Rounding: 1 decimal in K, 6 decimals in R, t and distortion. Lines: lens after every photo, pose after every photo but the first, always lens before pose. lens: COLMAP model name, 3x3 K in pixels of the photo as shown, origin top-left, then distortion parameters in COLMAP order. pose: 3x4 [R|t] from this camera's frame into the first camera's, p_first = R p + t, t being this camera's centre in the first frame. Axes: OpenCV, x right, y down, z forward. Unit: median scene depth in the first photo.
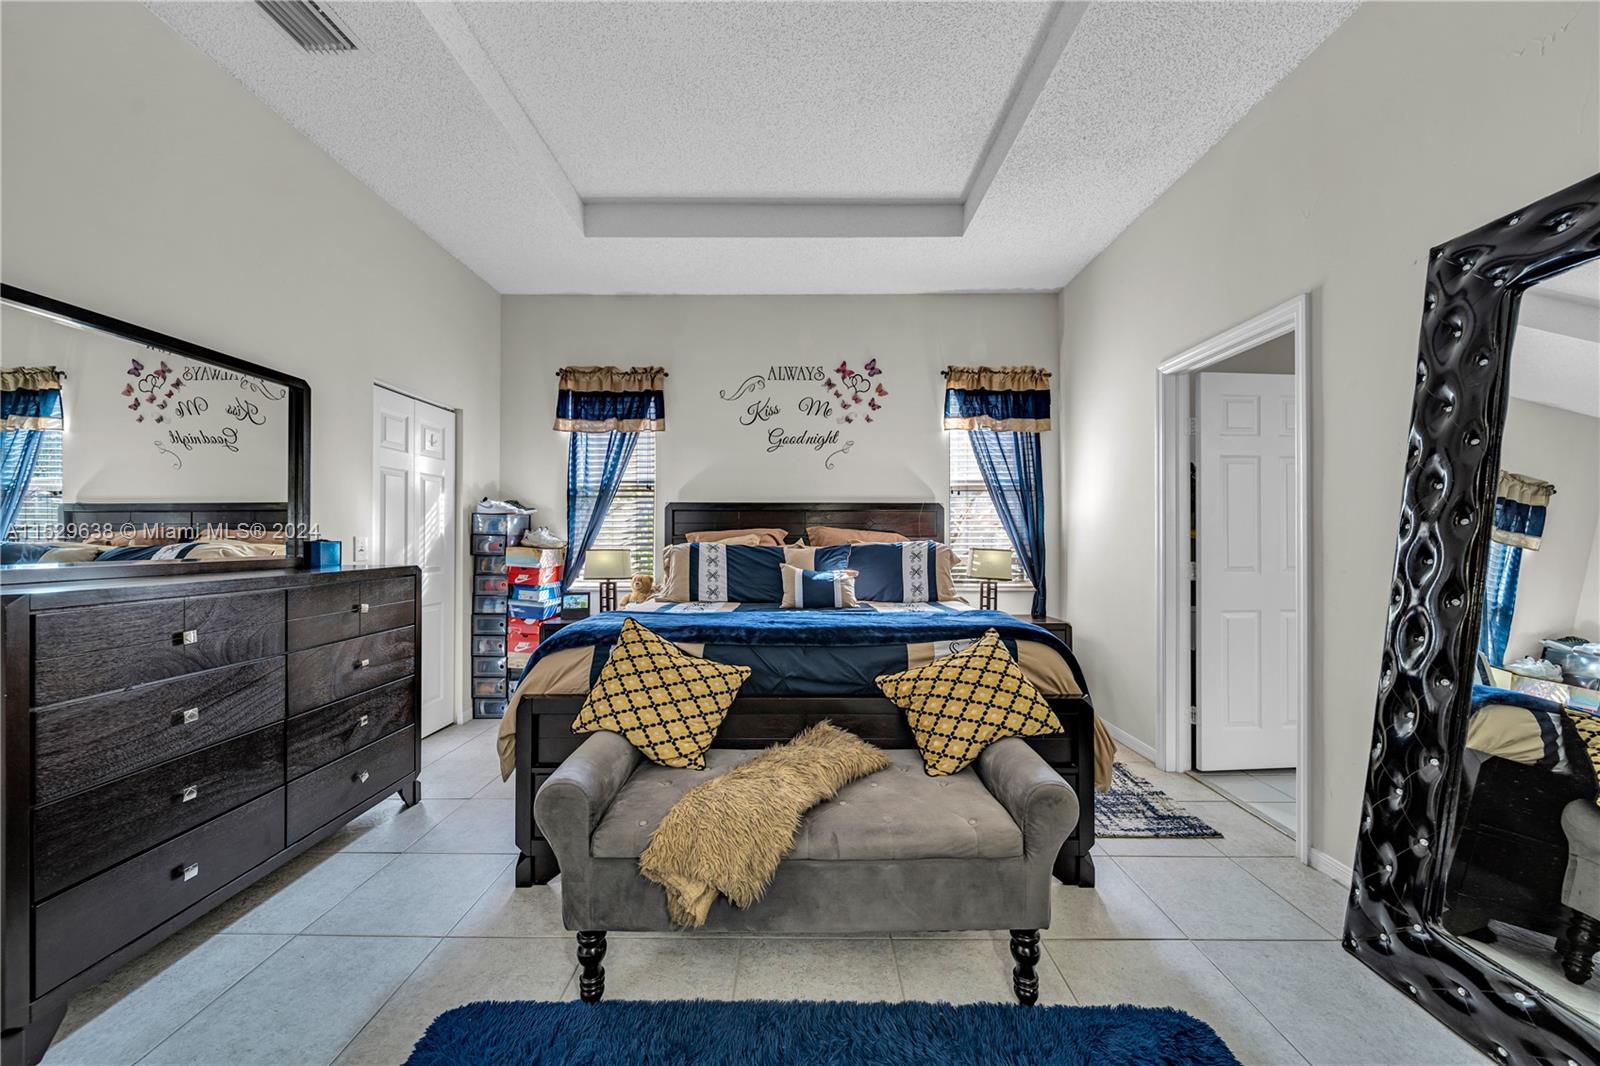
lens RADIAL K [[568.6, 0, 794.2], [0, 568.6, 534.8], [0, 0, 1]] dist [-0.000080, -0.001140]
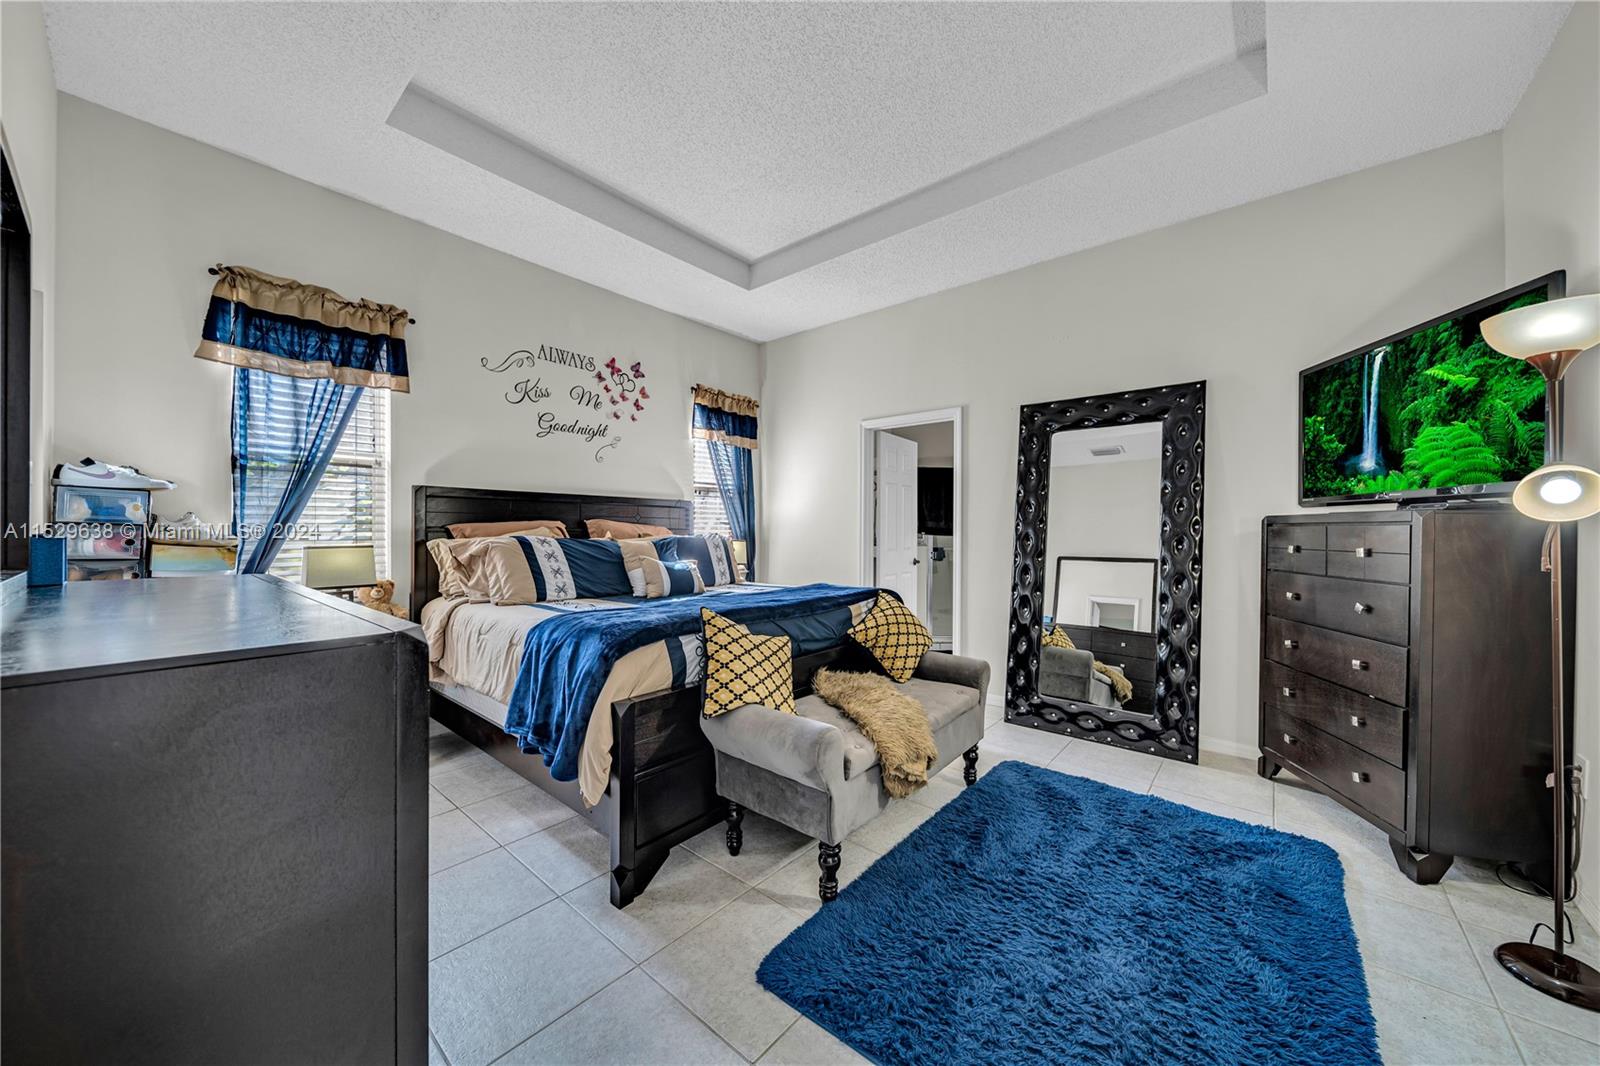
lens RADIAL K [[568.6, 0, 793.7], [0, 568.6, 532.0], [0, 0, 1]] dist [-0.000080, -0.001140]
pose [[0.637833, -0.001174, 0.770174, -0.493007], [-0.006726, 0.999952, 0.007095, -0.001875], [-0.770145, -0.009706, 0.637795, 0.097584]]
